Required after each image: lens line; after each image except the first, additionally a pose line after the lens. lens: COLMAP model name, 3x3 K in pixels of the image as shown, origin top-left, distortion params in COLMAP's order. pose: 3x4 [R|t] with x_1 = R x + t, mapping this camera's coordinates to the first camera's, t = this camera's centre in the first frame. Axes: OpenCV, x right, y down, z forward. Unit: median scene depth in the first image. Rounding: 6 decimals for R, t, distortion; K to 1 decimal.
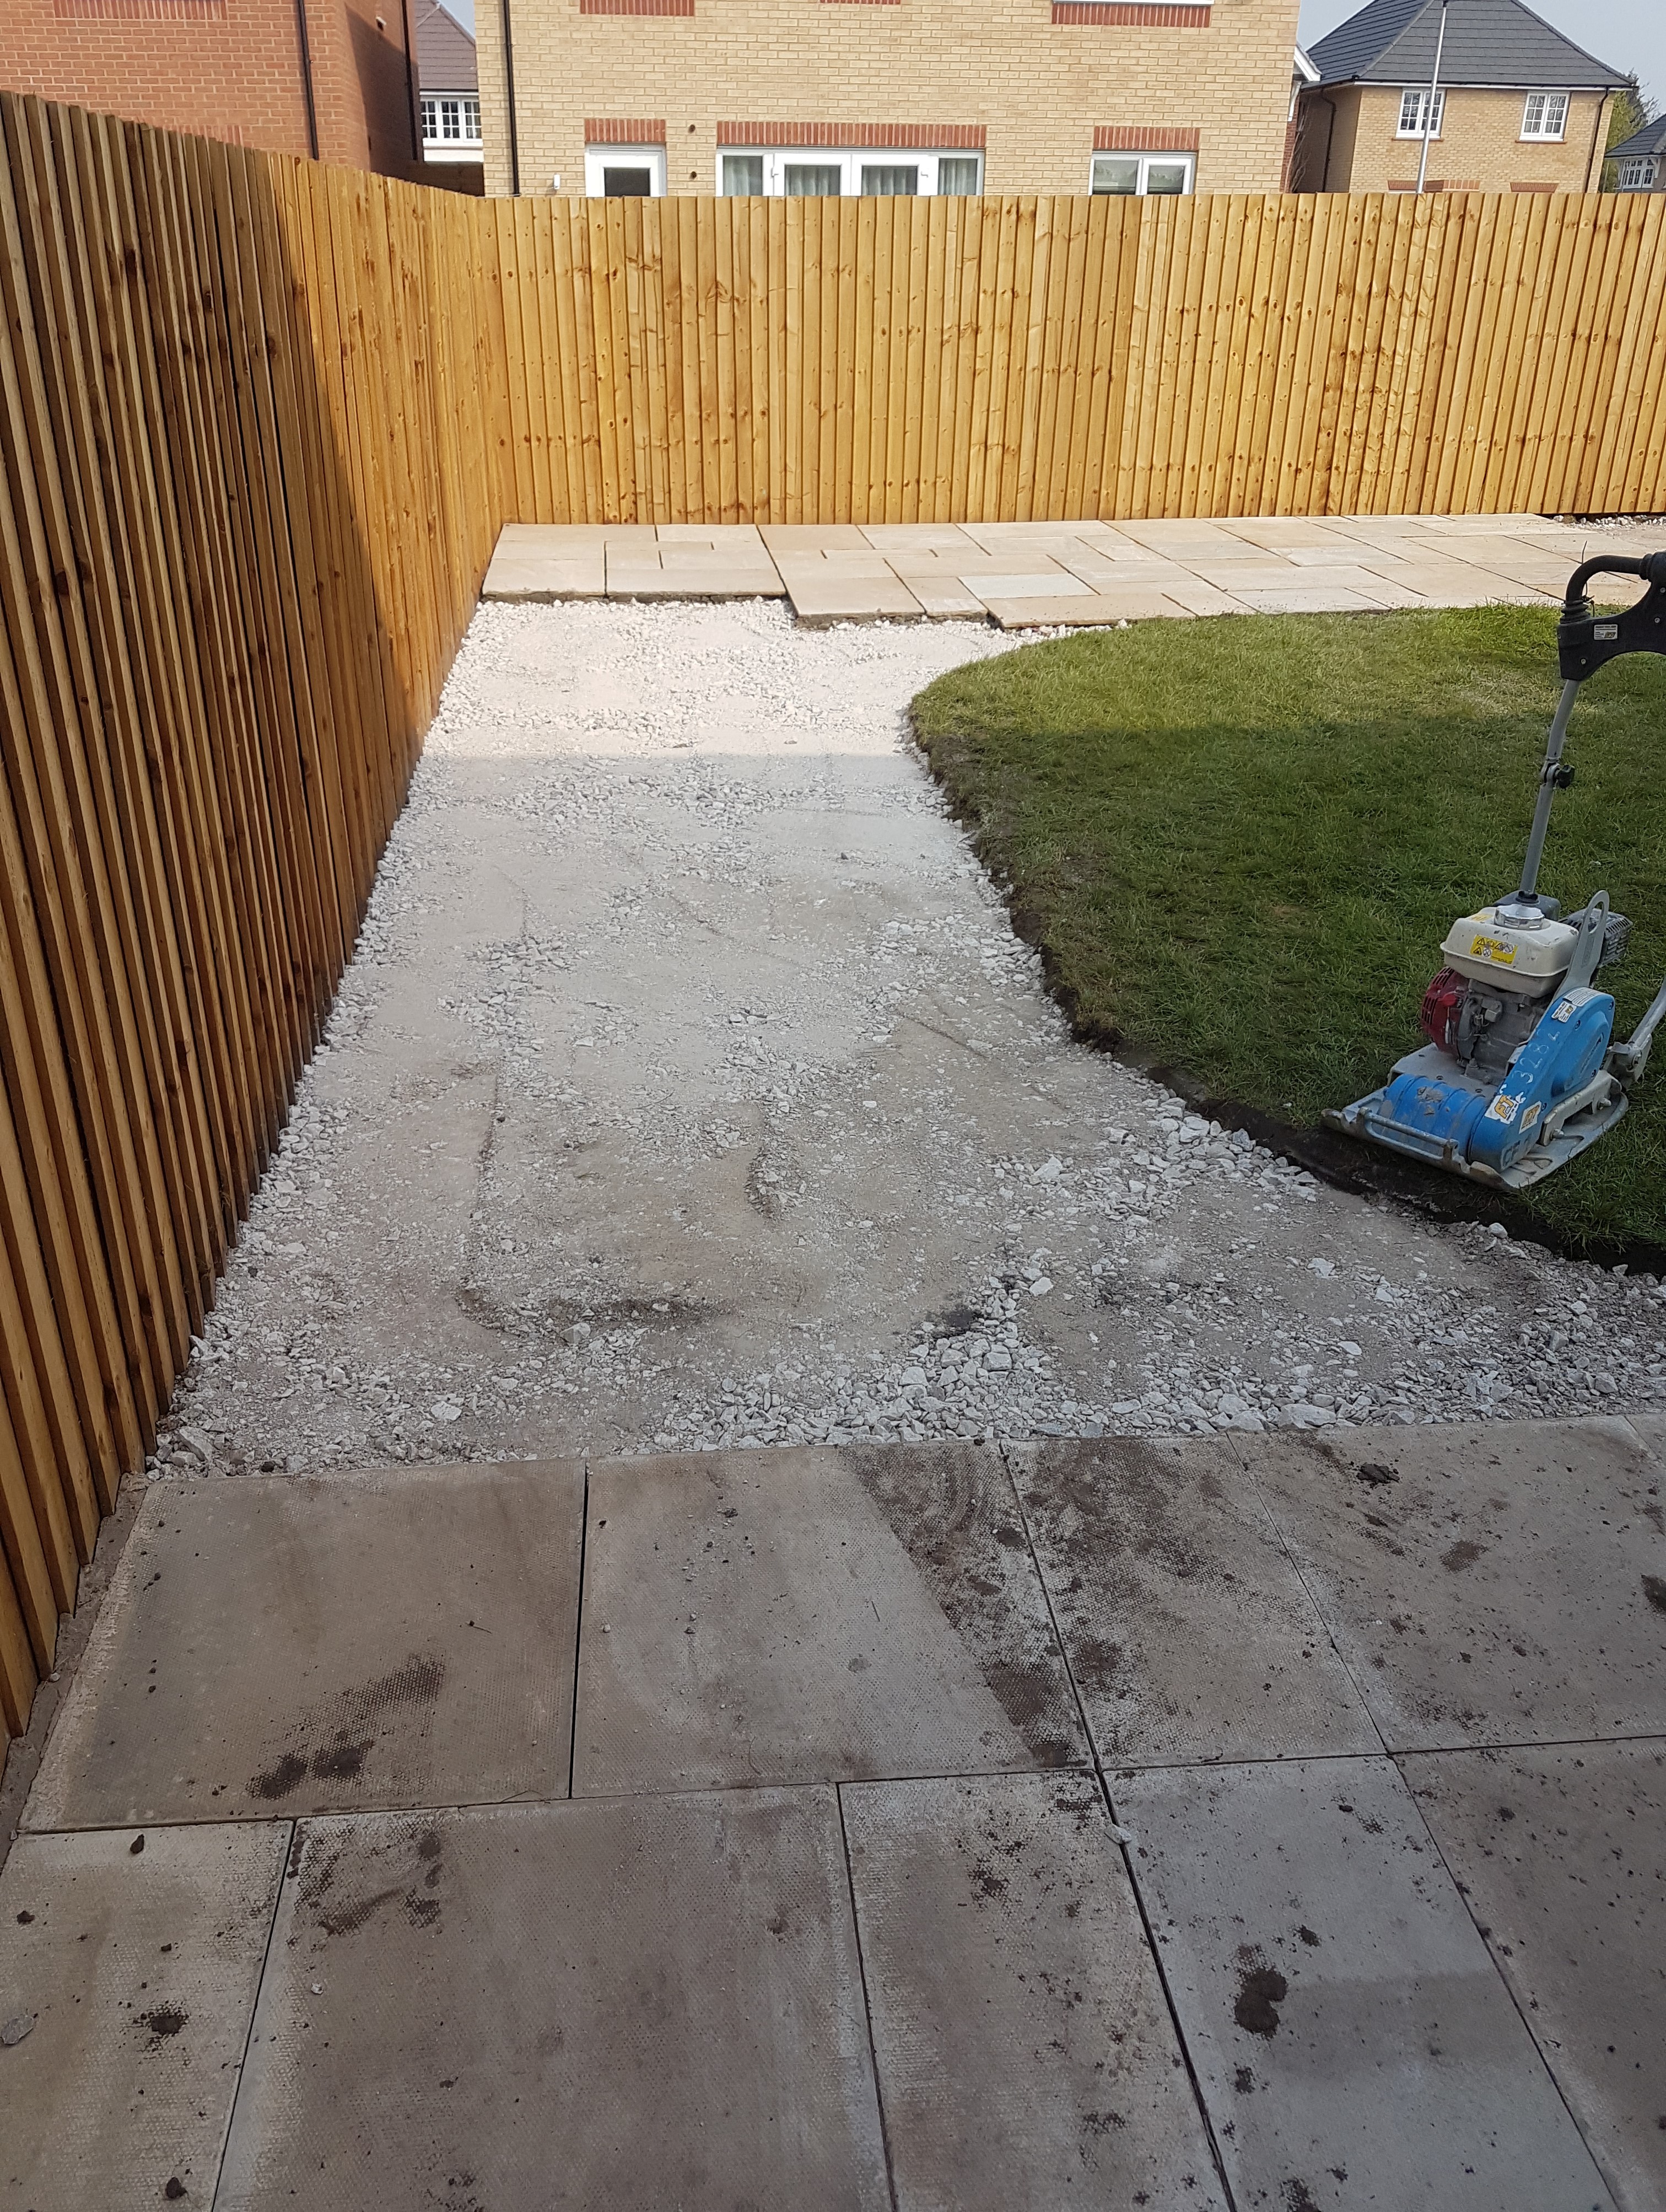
lens RADIAL K [[1720.3, 0, 774.4], [0, 1720.3, 1090.0], [0, 0, 1]] dist [0.057624, -0.078941]
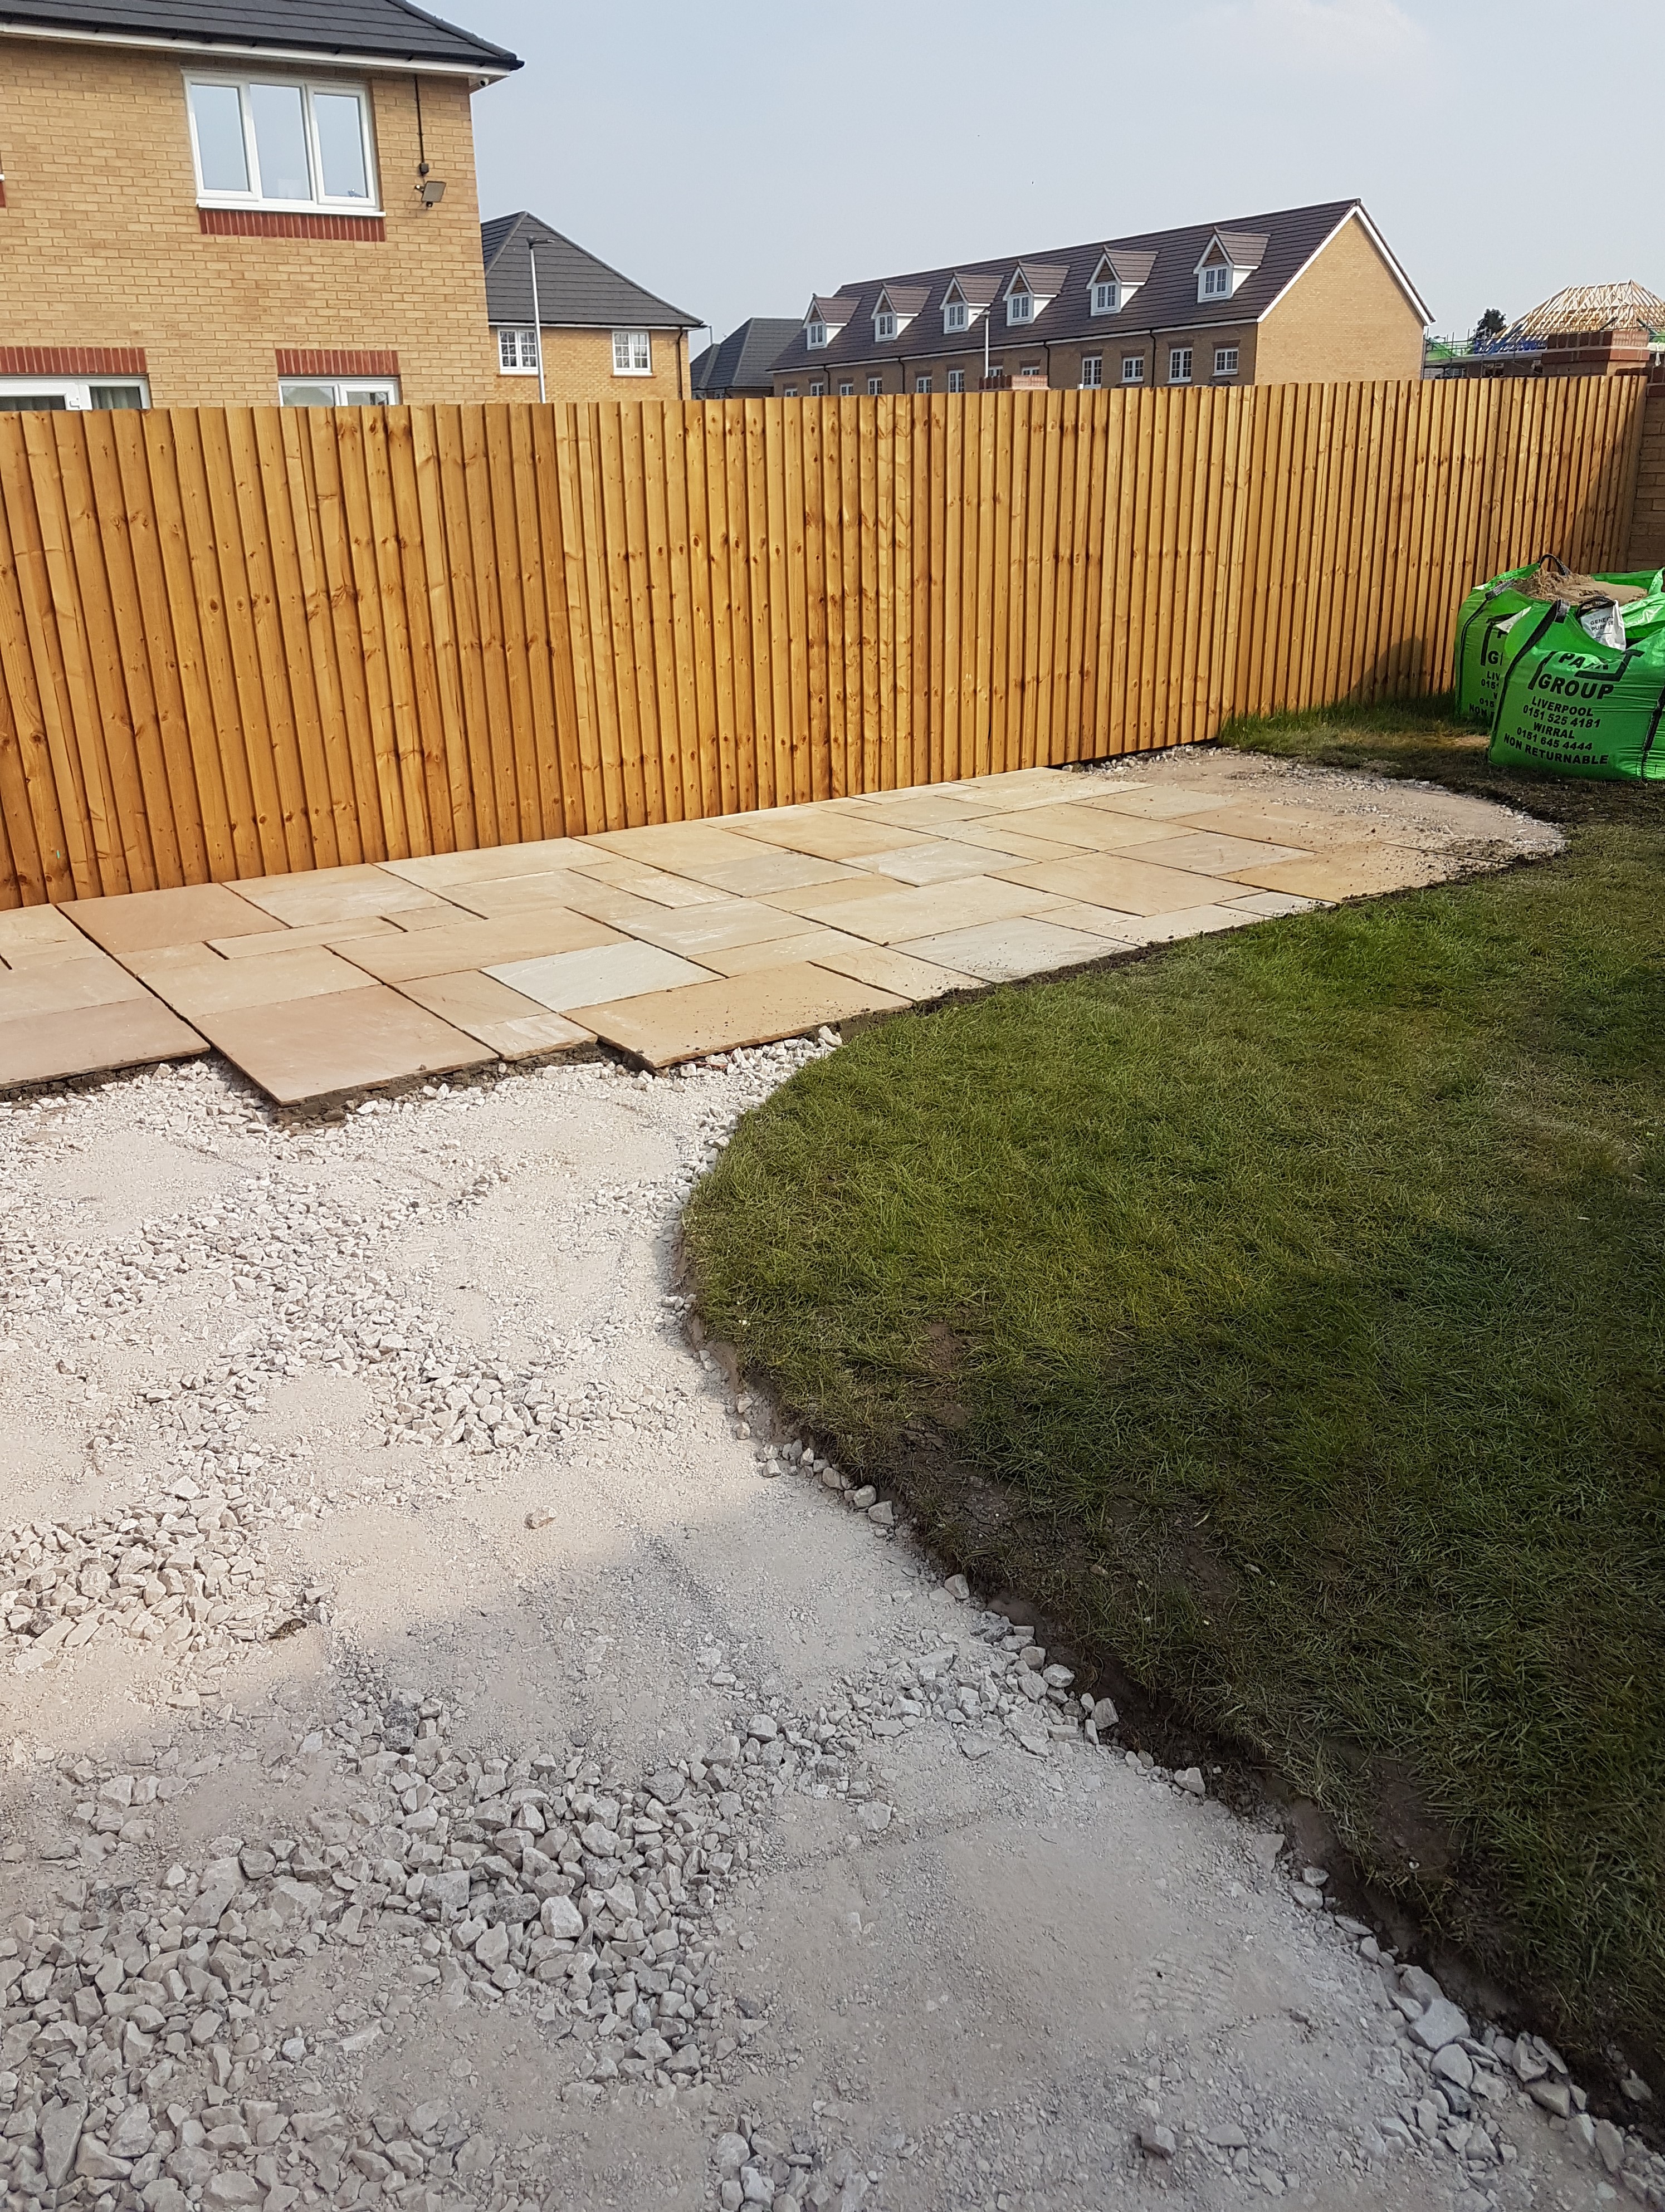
lens RADIAL K [[1747.5, 0, 750.0], [0, 1747.5, 1082.1], [0, 0, 1]] dist [0.189931, -0.294757]
pose [[0.893311, -0.176884, 0.413168, -0.063326], [0.229412, 0.969974, -0.080751, -0.147639], [-0.386478, 0.166921, 0.907068, 0.309612]]
